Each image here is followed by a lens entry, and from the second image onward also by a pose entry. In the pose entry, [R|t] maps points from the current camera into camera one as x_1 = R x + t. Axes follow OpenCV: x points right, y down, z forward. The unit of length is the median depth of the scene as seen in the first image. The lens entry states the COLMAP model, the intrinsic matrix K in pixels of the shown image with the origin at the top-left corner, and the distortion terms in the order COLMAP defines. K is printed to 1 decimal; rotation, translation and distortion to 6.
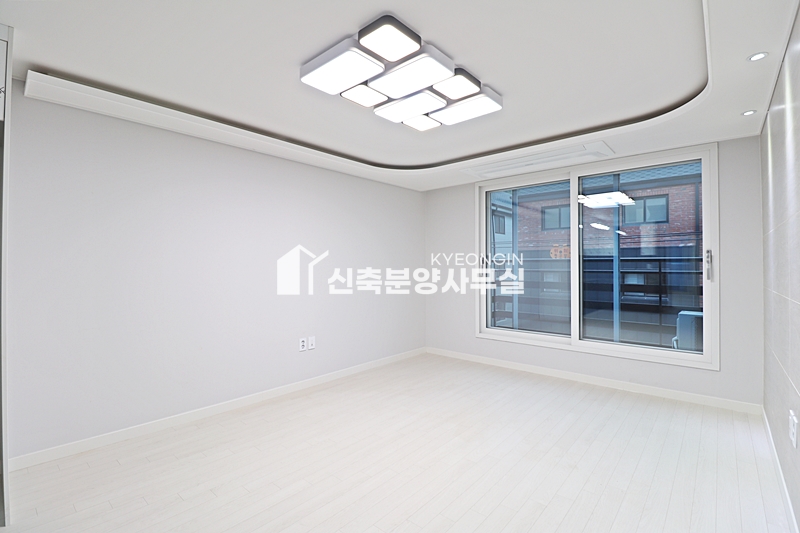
lens RADIAL K [[371.1, 0, 403.8], [0, 371.1, 265.3], [0, 0, 1]] dist [-0.002763, -0.007244]
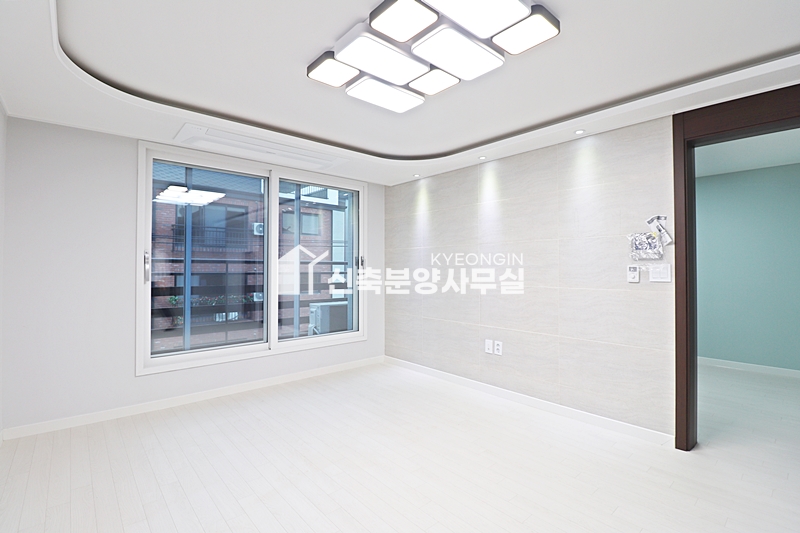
lens RADIAL K [[371.1, 0, 400.2], [0, 371.1, 264.4], [0, 0, 1]] dist [-0.002763, -0.007244]
pose [[0.132769, 0.008038, 0.991114, -0.471573], [-0.002029, 0.999967, -0.007838, 0.000450], [-0.991145, -0.000971, 0.132781, 0.549969]]
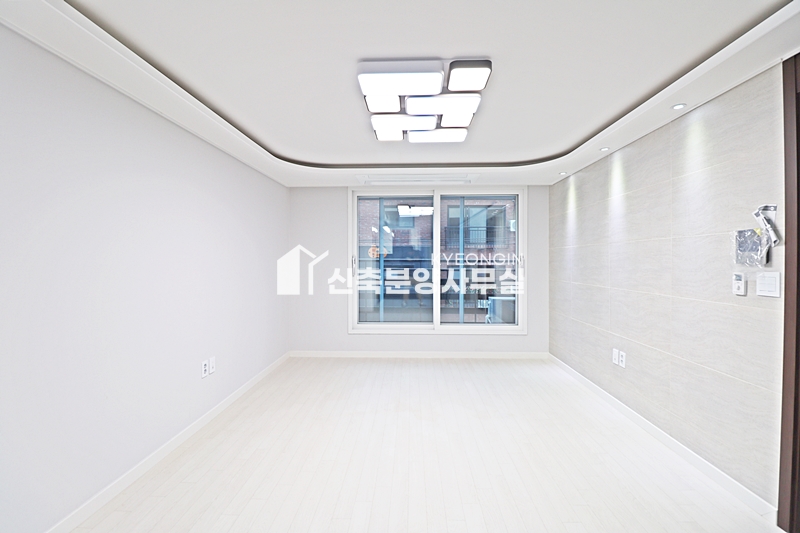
lens RADIAL K [[371.1, 0, 402.0], [0, 371.1, 266.8], [0, 0, 1]] dist [-0.002763, -0.007244]
pose [[0.774598, -0.012225, 0.632336, -0.424304], [-0.000888, 0.999791, 0.020417, -0.021870], [-0.632454, -0.016376, 0.774425, 0.111833]]
